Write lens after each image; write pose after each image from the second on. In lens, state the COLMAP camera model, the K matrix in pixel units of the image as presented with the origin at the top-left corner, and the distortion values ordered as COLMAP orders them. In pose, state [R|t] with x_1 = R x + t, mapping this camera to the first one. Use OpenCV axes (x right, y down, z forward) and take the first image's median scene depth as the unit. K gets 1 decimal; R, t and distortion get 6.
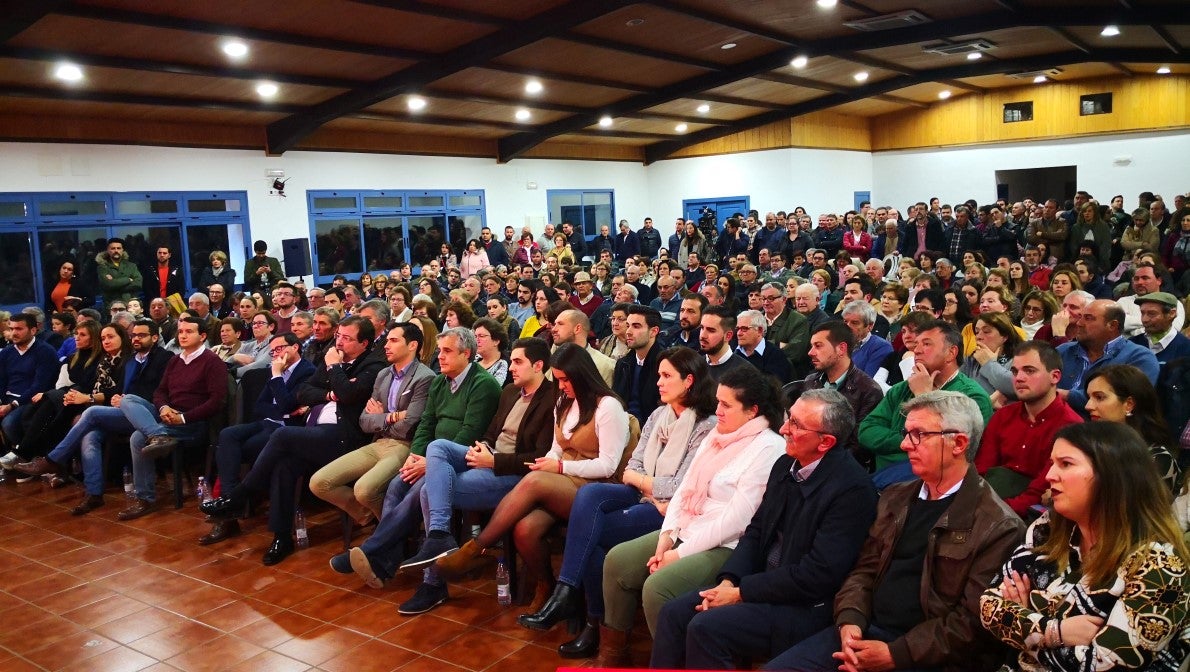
lens RADIAL K [[950.3, 0, 595.6], [0, 950.3, 362.0], [0, 0, 1]] dist [0.005234, -0.008635]
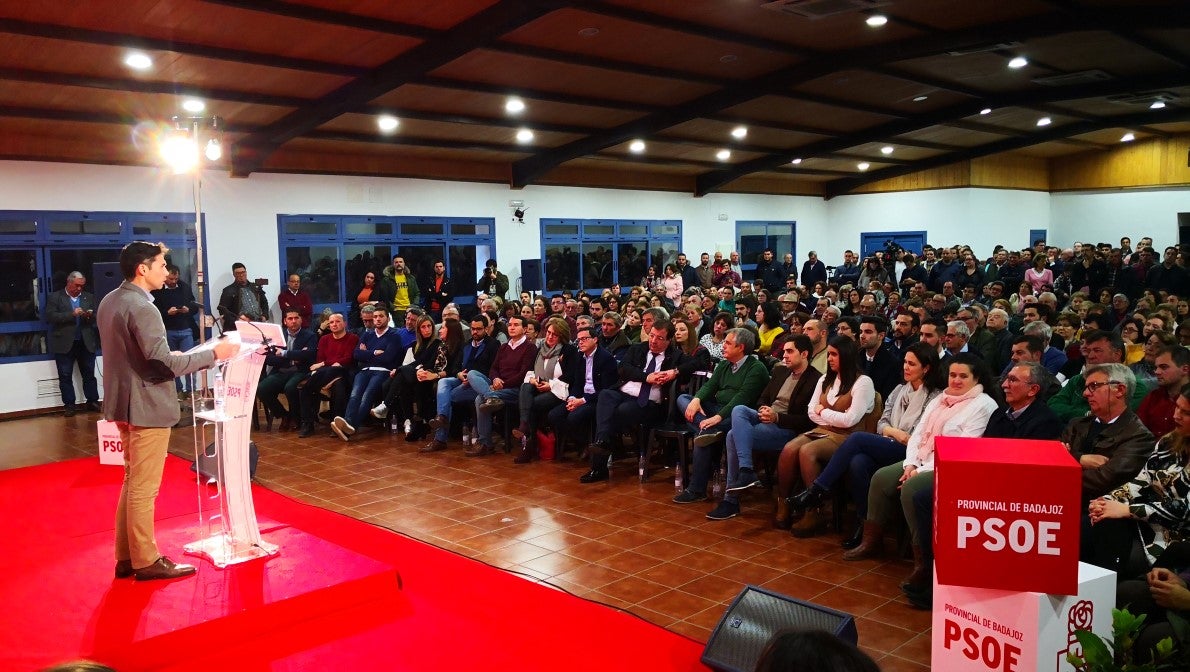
lens RADIAL K [[950.3, 0, 595.6], [0, 950.3, 362.0], [0, 0, 1]] dist [0.005234, -0.008635]
pose [[0.987345, 0.045269, -0.151987, -0.050741], [-0.049441, 0.998494, -0.023784, 0.021410], [0.150681, 0.030997, 0.988096, -0.144772]]
